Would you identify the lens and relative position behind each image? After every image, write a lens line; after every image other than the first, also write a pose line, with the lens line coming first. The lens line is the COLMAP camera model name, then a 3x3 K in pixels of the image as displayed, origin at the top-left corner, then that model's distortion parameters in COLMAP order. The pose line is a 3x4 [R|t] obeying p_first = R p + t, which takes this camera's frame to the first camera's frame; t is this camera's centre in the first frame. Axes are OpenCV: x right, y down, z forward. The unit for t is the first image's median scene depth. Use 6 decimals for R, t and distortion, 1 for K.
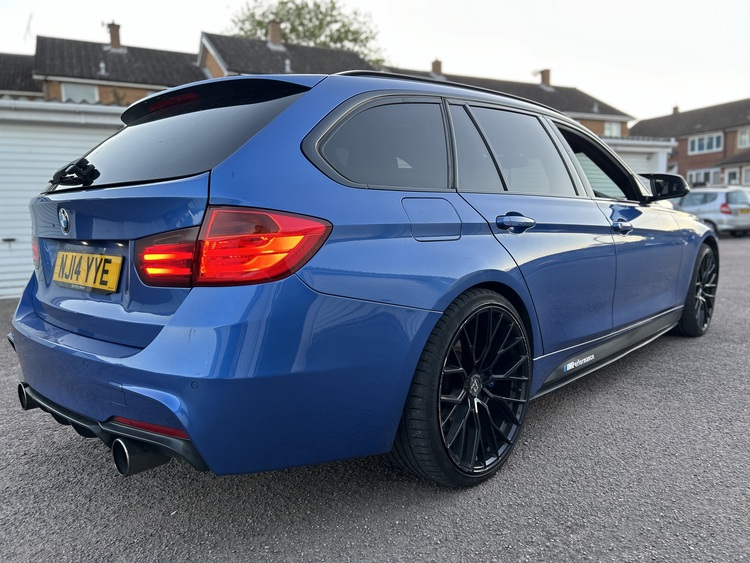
lens RADIAL K [[565.2, 0, 377.9], [0, 565.2, 282.0], [0, 0, 1]] dist [0.039520, -0.031407]
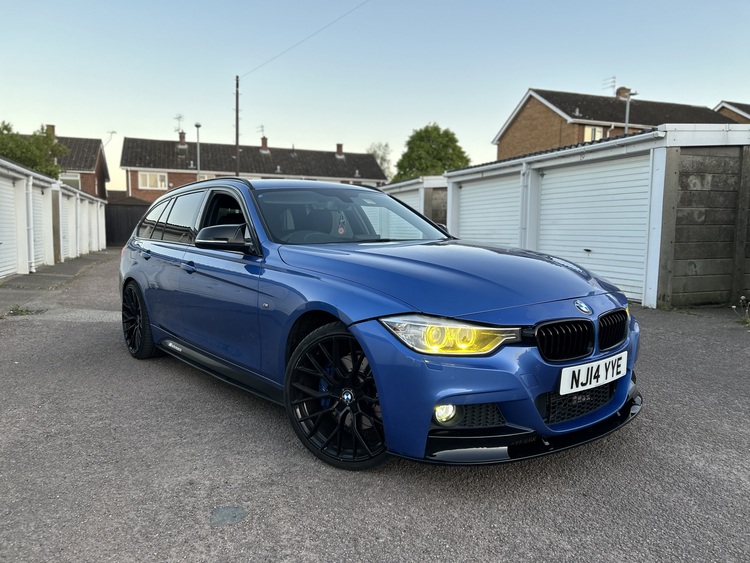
lens RADIAL K [[565.2, 0, 377.9], [0, 565.2, 282.0], [0, 0, 1]] dist [0.039520, -0.031407]
pose [[-0.150040, 0.118936, -0.981500, 2.106858], [-0.105325, 0.985166, 0.135481, -0.367980], [0.983054, 0.123704, -0.135288, 2.028918]]
